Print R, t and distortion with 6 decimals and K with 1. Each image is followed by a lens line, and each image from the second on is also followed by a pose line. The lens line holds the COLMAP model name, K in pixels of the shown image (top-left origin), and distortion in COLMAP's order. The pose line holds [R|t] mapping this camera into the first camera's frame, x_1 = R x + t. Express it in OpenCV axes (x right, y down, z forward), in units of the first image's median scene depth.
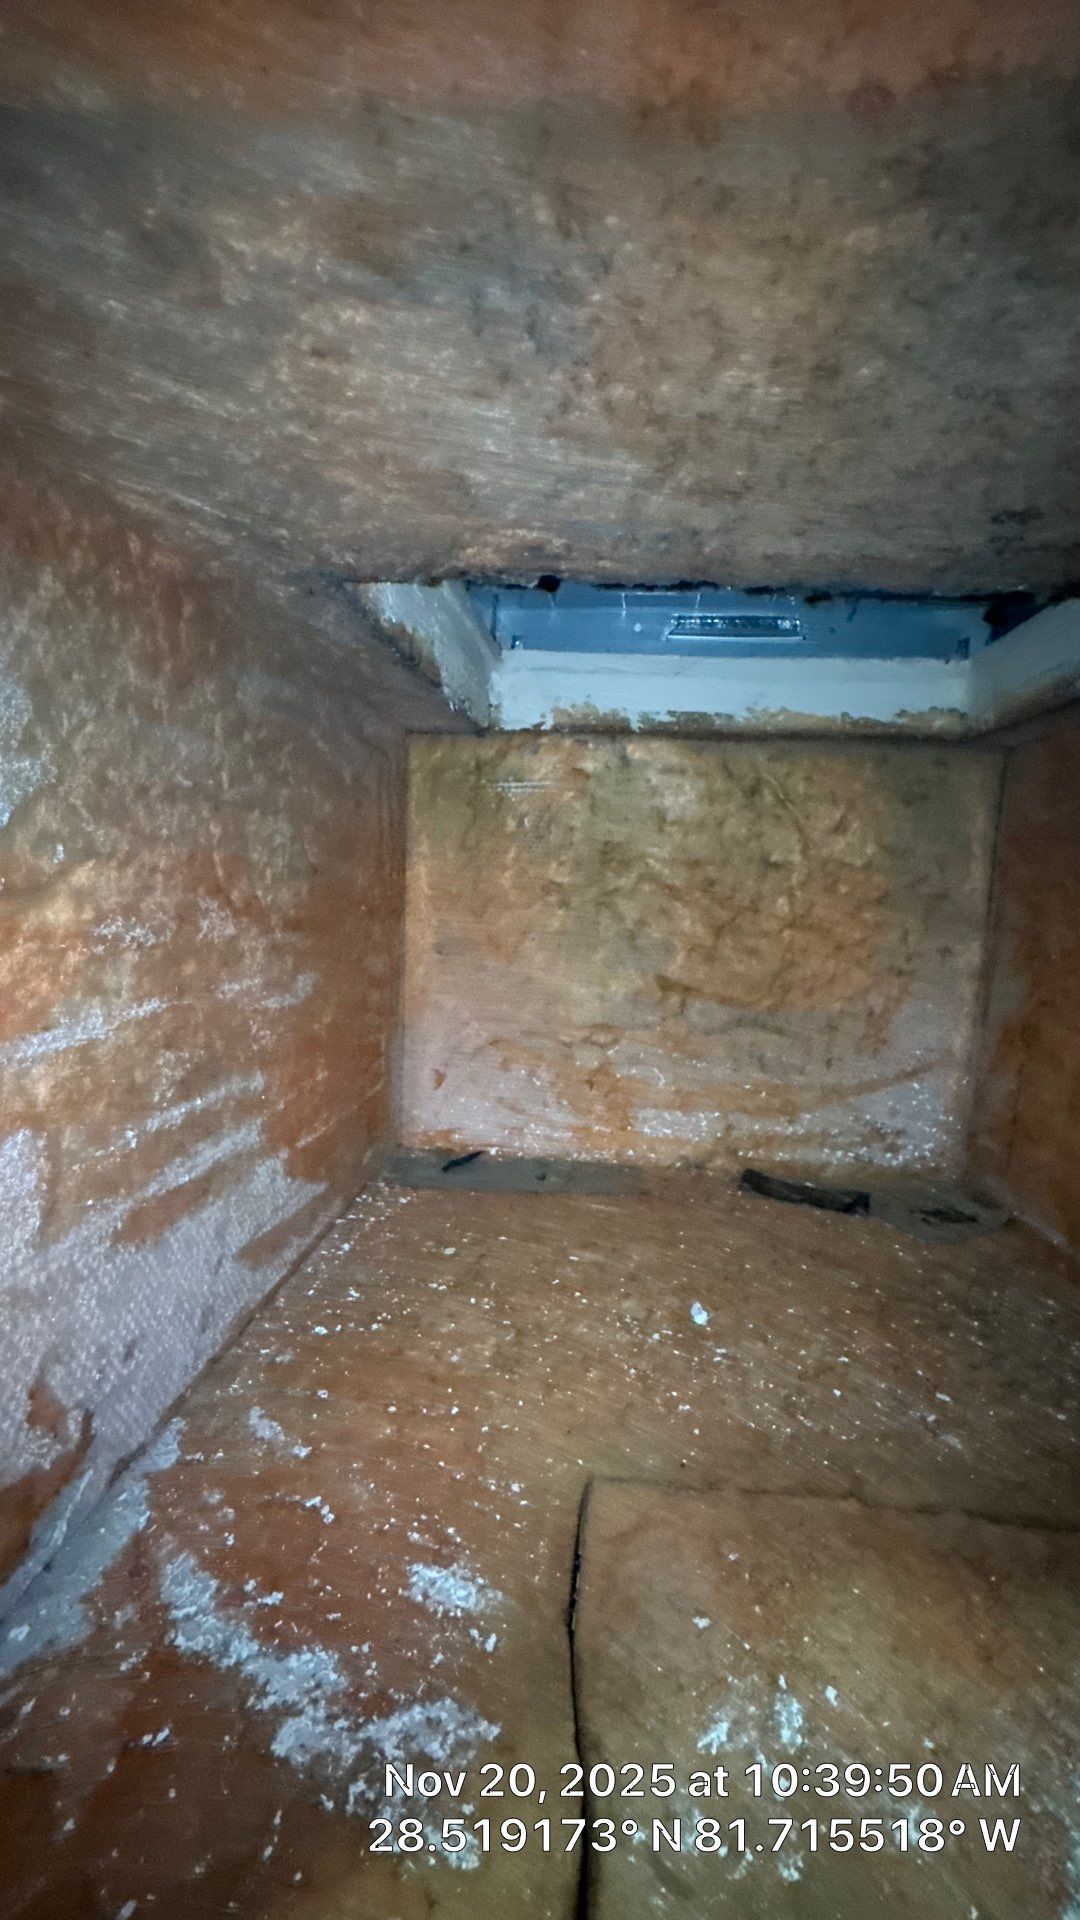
lens RADIAL K [[769.0, 0, 538.7], [0, 769.0, 958.8], [0, 0, 1]] dist [-0.004745, 0.000866]
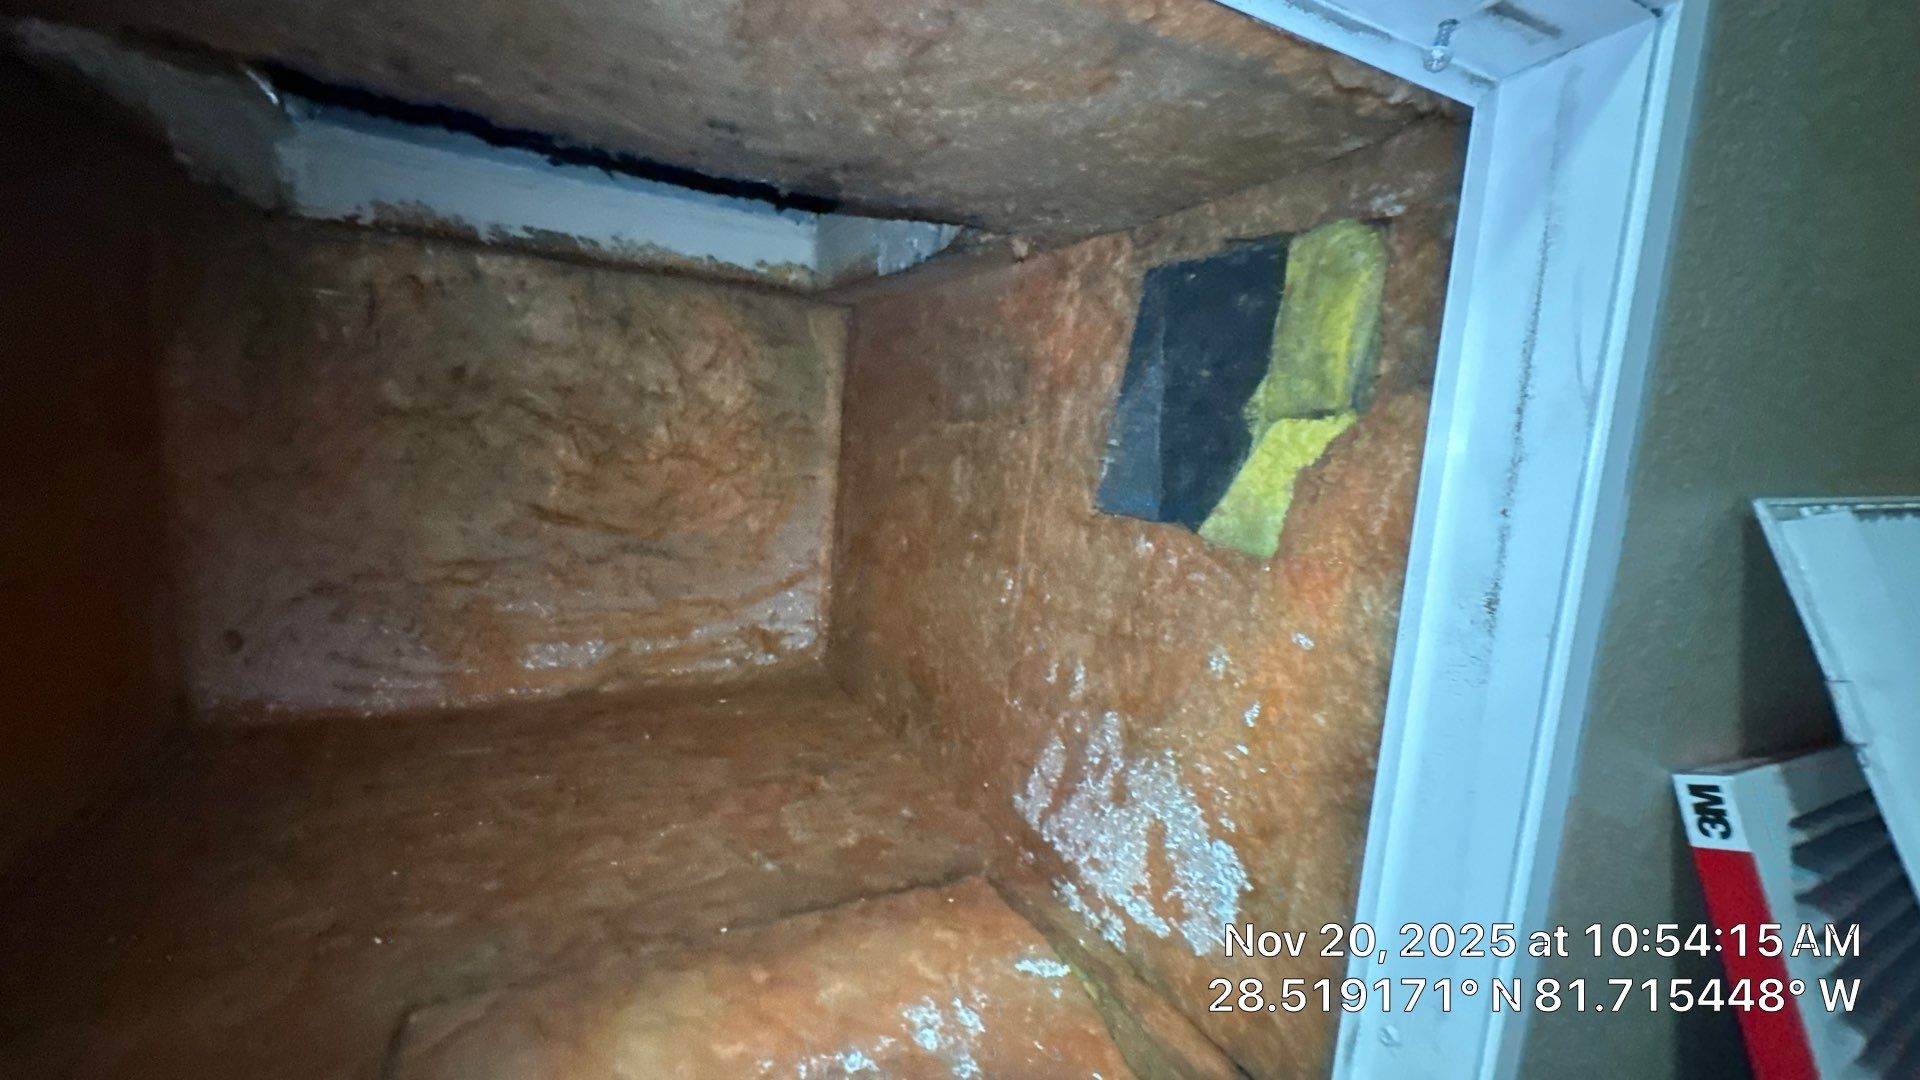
lens RADIAL K [[769.0, 0, 959.7], [0, 769.0, 539.8], [0, 0, 1]] dist [-0.004745, 0.000866]
pose [[0.834814, -0.054683, 0.547809, 0.080102], [0.018379, 0.997268, 0.071541, 0.005964], [-0.550225, -0.049655, 0.833539, -0.107980]]
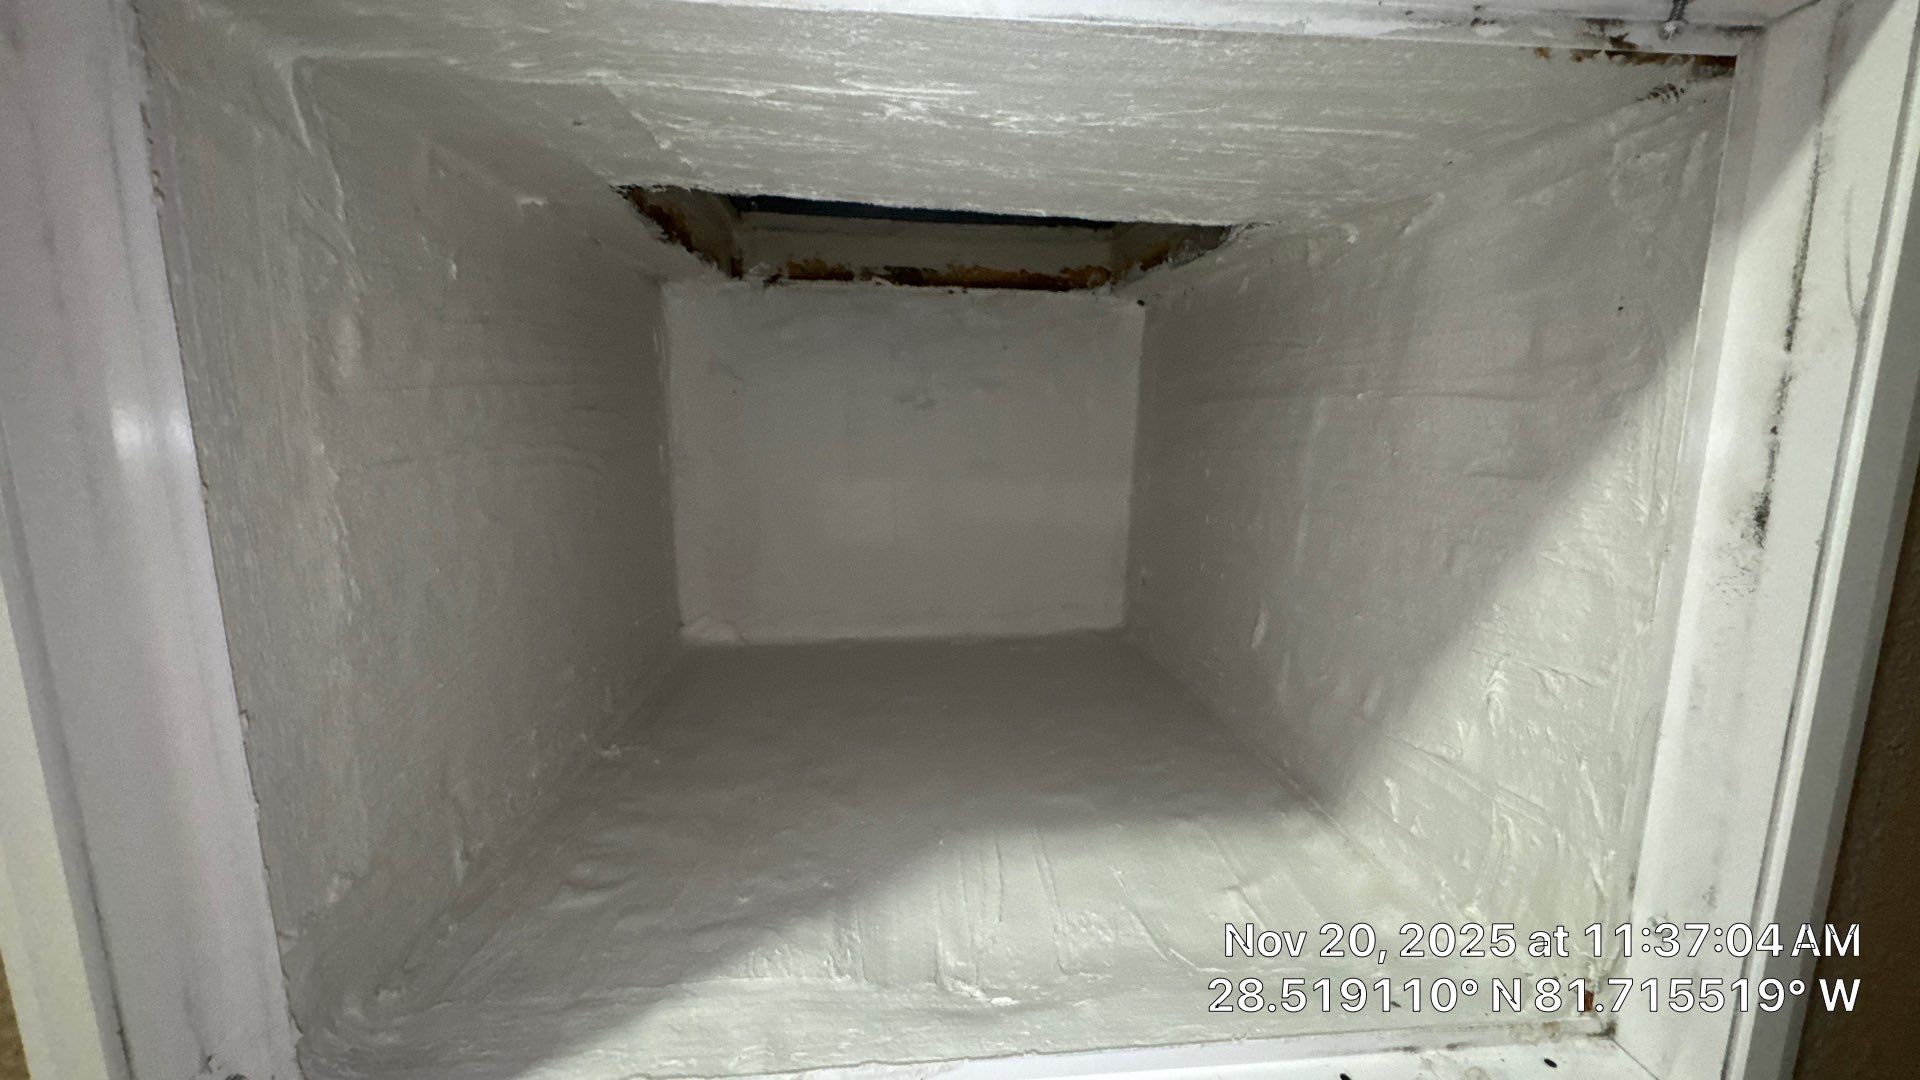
lens RADIAL K [[769.0, 0, 957.1], [0, 769.0, 540.2], [0, 0, 1]] dist [-0.004745, 0.000866]
pose [[0.977370, -0.062290, 0.202159, 0.007202], [0.049194, 0.996391, 0.069179, 0.033307], [-0.205739, -0.057668, 0.976906, -0.248627]]
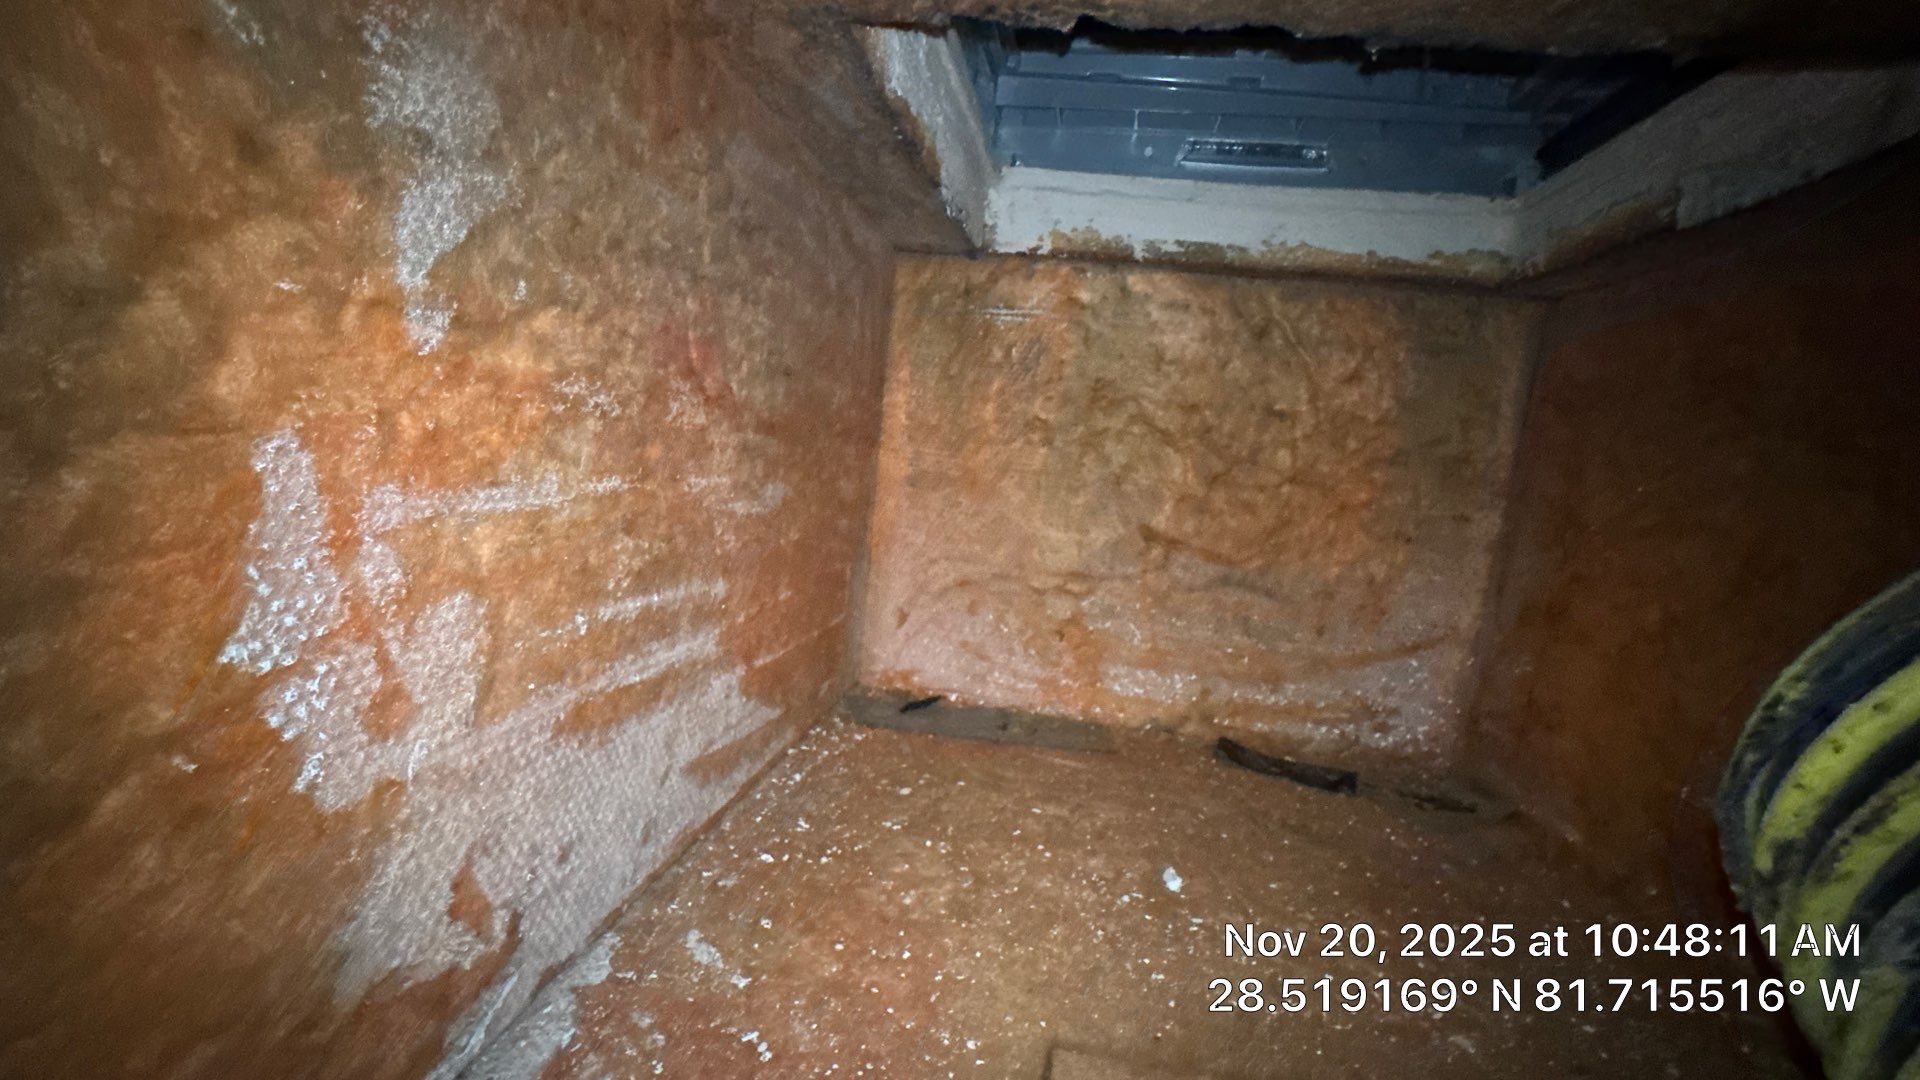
lens RADIAL K [[769.0, 0, 958.5], [0, 769.0, 540.5], [0, 0, 1]] dist [-0.004745, 0.000866]
pose [[0.996132, 0.072480, -0.049668, -0.022000], [-0.071588, 0.997243, 0.019511, 0.041931], [0.050945, -0.015879, 0.998575, 0.054744]]
